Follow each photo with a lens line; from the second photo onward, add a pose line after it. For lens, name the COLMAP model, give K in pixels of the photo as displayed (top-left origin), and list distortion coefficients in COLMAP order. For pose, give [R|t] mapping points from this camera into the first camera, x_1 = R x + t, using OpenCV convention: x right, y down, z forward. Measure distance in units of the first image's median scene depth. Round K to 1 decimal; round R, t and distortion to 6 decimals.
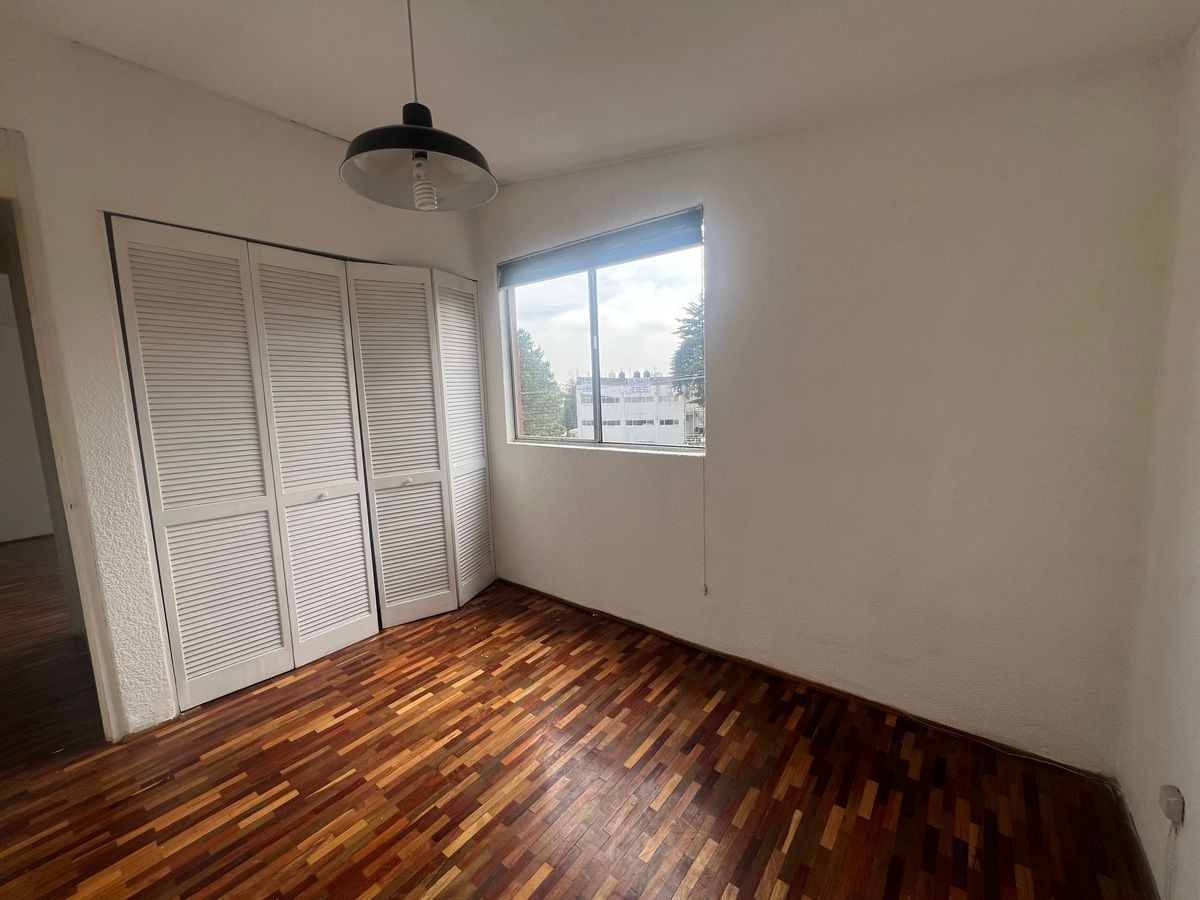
lens RADIAL K [[478.9, 0, 599.9], [0, 478.9, 452.0], [0, 0, 1]] dist [-0.000409, 0.000052]
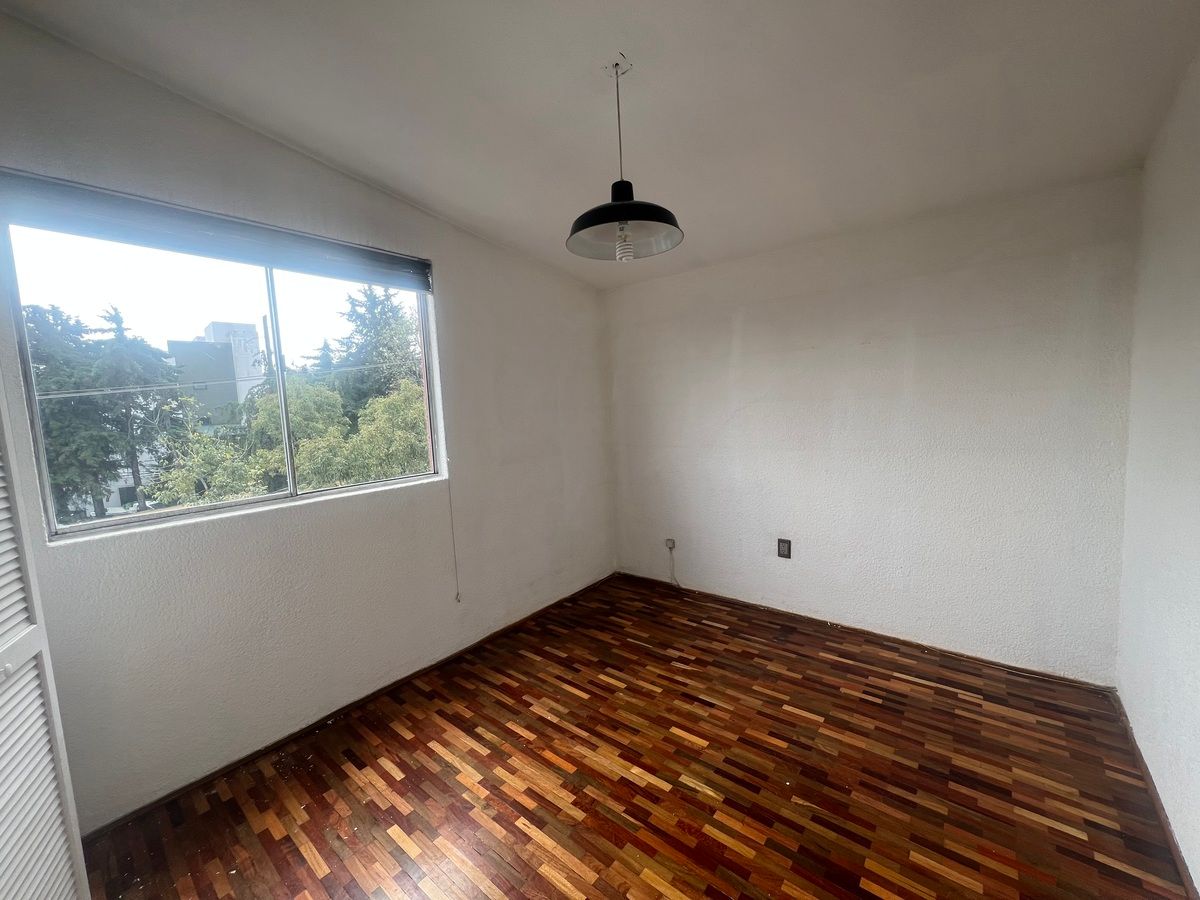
lens RADIAL K [[478.3, 0, 598.9], [0, 478.3, 448.8], [0, 0, 1]] dist [-0.001342, 0.000362]
pose [[0.025768, -0.064458, 0.997588, -1.049638], [0.181631, 0.981611, 0.058734, -0.070333], [-0.983029, 0.179680, 0.037001, 0.700265]]
